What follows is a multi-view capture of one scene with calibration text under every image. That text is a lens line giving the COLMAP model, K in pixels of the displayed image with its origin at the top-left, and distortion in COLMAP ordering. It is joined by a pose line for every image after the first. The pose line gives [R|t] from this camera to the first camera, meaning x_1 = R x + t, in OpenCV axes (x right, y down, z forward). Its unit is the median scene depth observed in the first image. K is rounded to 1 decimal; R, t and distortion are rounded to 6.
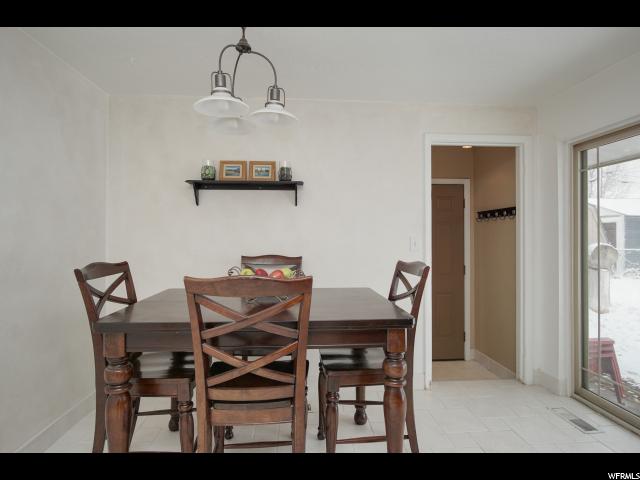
lens RADIAL K [[345.2, 0, 316.5], [0, 345.2, 237.3], [0, 0, 1]] dist [-0.004936, 0.001020]
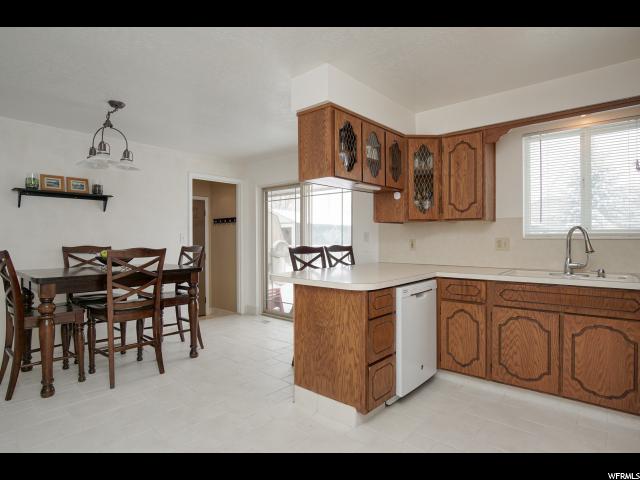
lens RADIAL K [[345.2, 0, 316.5], [0, 345.2, 237.3], [0, 0, 1]] dist [-0.004936, 0.001020]
pose [[0.713214, 0.001531, 0.700945, -0.446543], [0.001318, 0.999993, -0.003525, 0.024086], [-0.700945, 0.003438, 0.713207, -0.669256]]
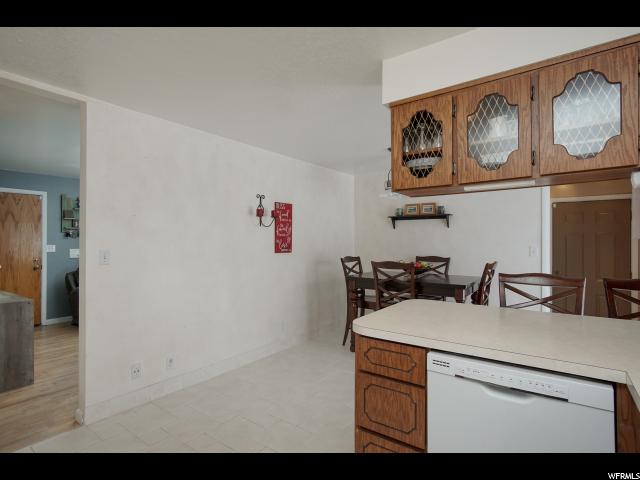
lens RADIAL K [[345.2, 0, 316.5], [0, 345.2, 237.3], [0, 0, 1]] dist [-0.004936, 0.001020]
pose [[0.766105, -0.004244, -0.642701, 0.545416], [-0.000730, 0.999972, -0.007474, -0.030965], [0.642715, 0.006195, 0.766080, -0.731339]]
